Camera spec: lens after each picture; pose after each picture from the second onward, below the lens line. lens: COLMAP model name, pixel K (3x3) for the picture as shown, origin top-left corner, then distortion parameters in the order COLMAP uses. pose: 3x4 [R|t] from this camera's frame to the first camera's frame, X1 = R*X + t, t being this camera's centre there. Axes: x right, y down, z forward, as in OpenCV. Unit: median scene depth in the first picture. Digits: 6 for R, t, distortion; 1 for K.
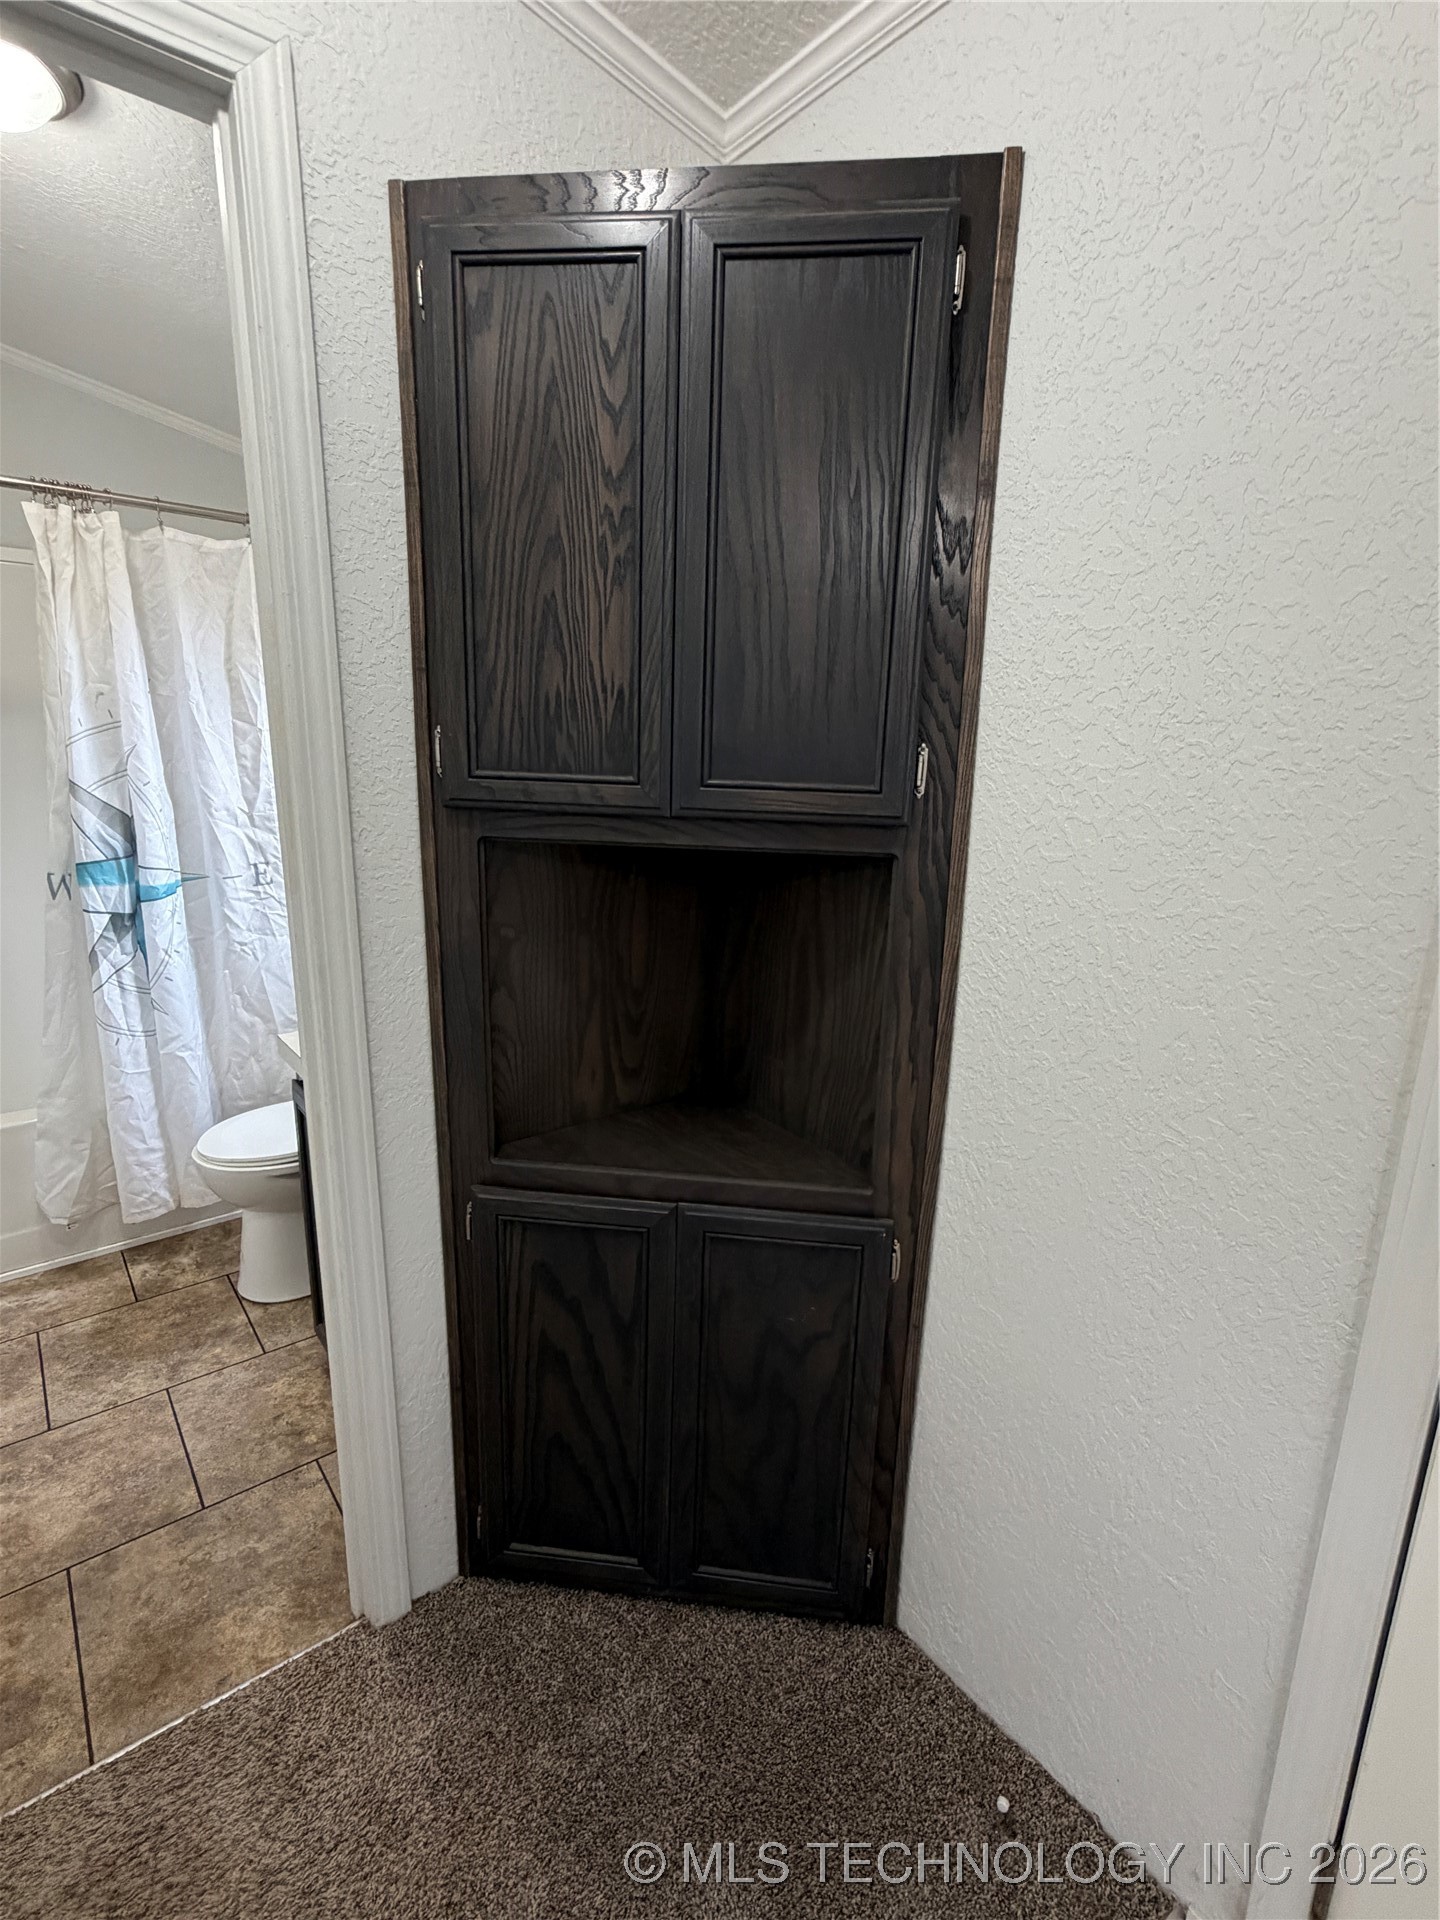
lens RADIAL K [[909.6, 0, 723.8], [0, 909.6, 955.2], [0, 0, 1]] dist [-0.001909, 0.000014]
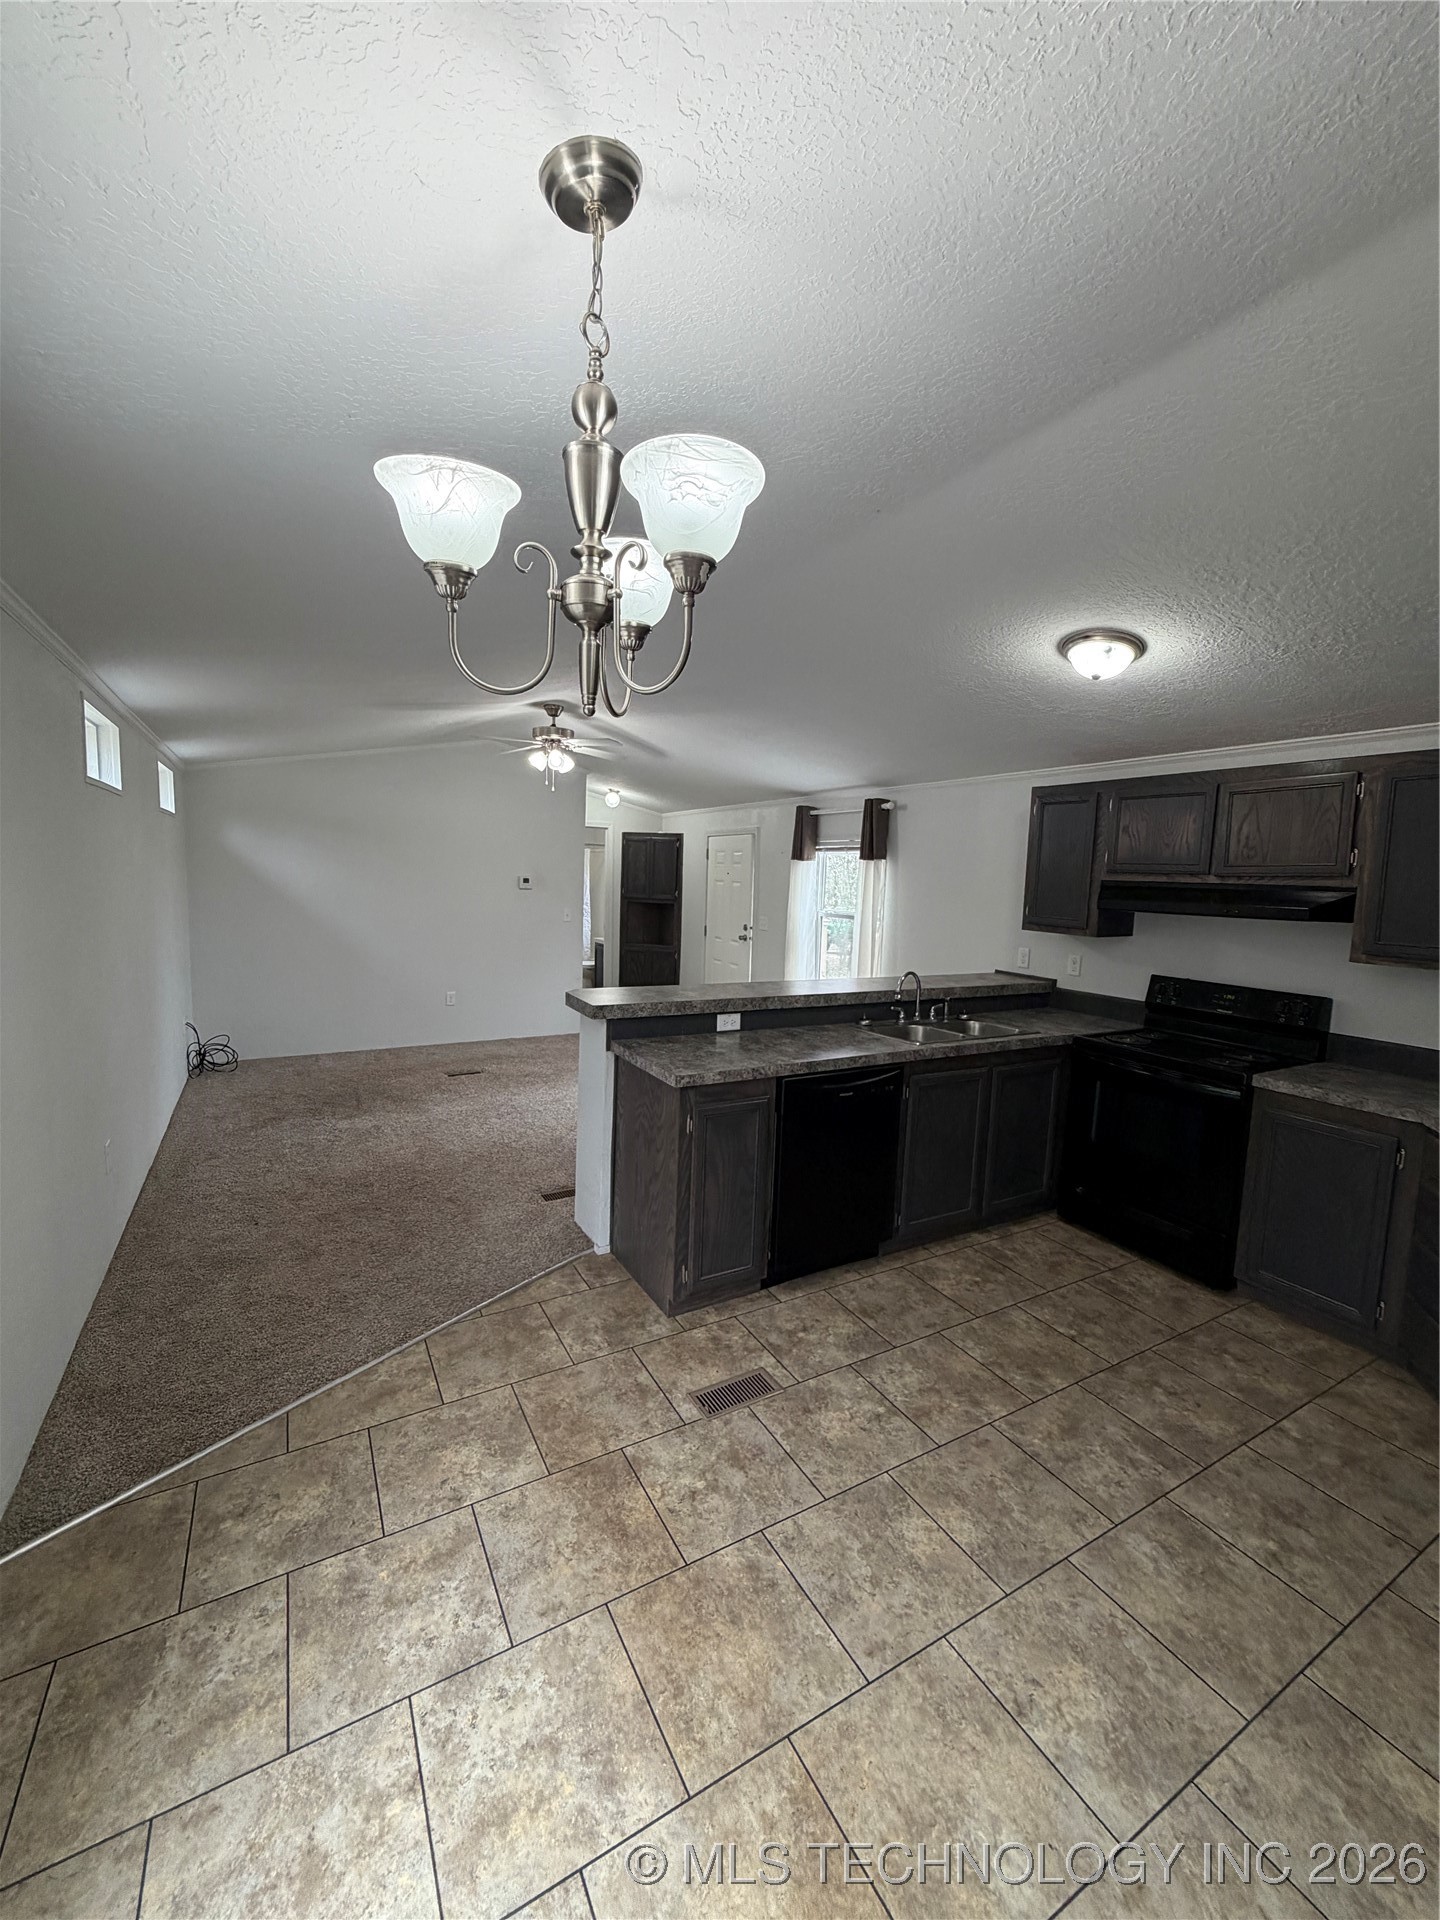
lens RADIAL K [[762.5, 0, 720.9], [0, 762.5, 952.1], [0, 0, 1]] dist [-0.000464, 0.000786]
pose [[0.986609, 0.026103, -0.161004, 0.957000], [-0.047420, 0.990378, -0.130012, 0.666879], [0.156061, 0.135905, 0.978353, -3.145527]]
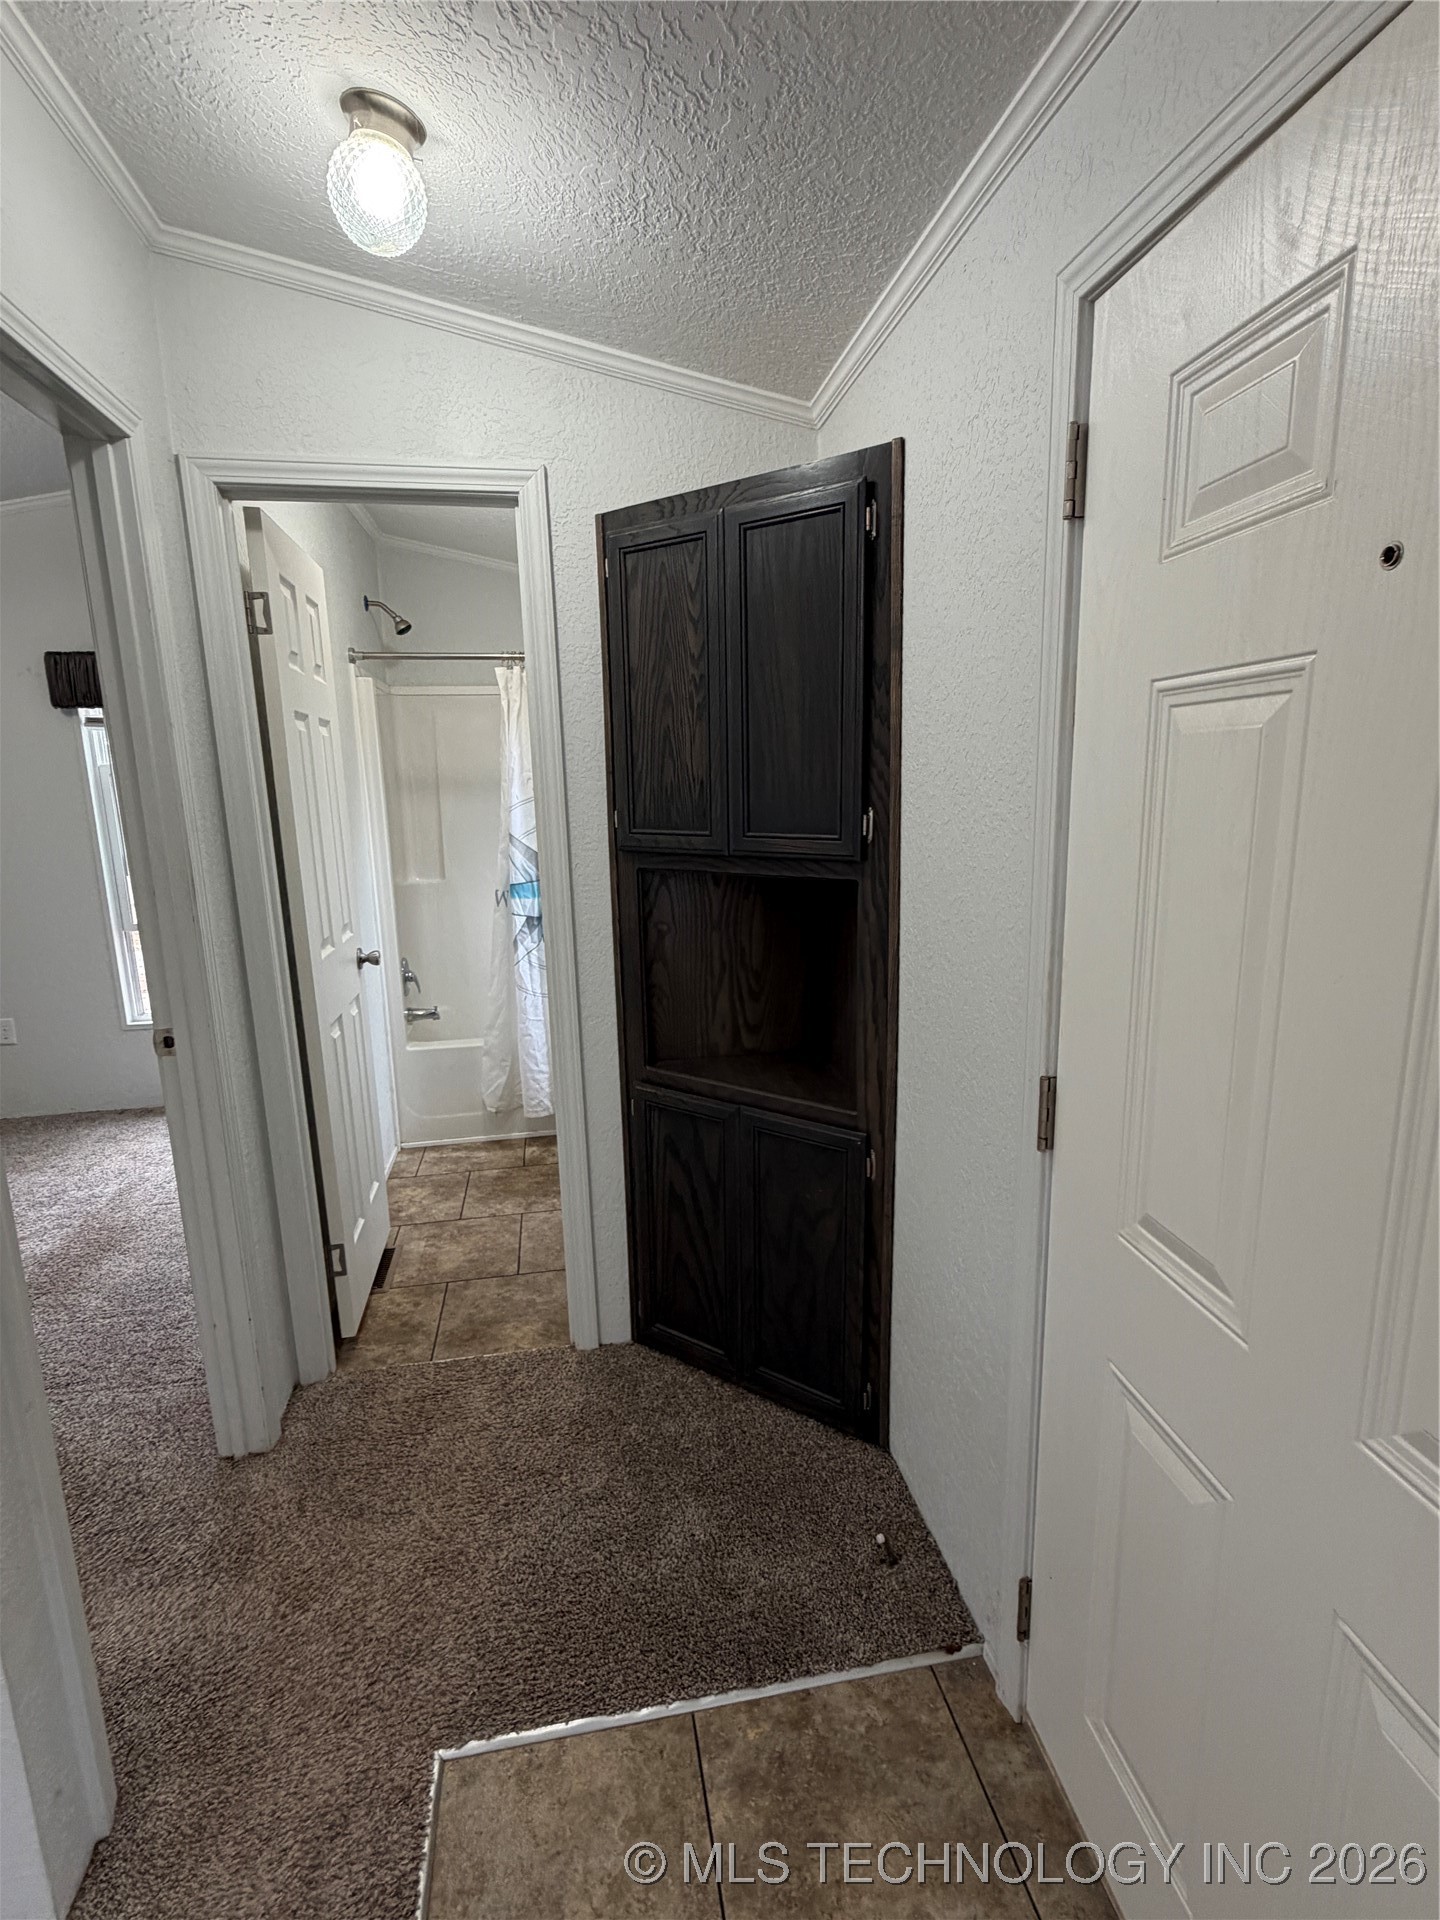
lens RADIAL K [[909.6, 0, 723.8], [0, 909.6, 955.2], [0, 0, 1]] dist [-0.001909, 0.000014]
pose [[0.878023, 0.049030, -0.476100, 0.384835], [-0.066545, 0.997583, -0.019990, 0.030697], [0.473969, 0.049234, 0.879164, -0.225734]]
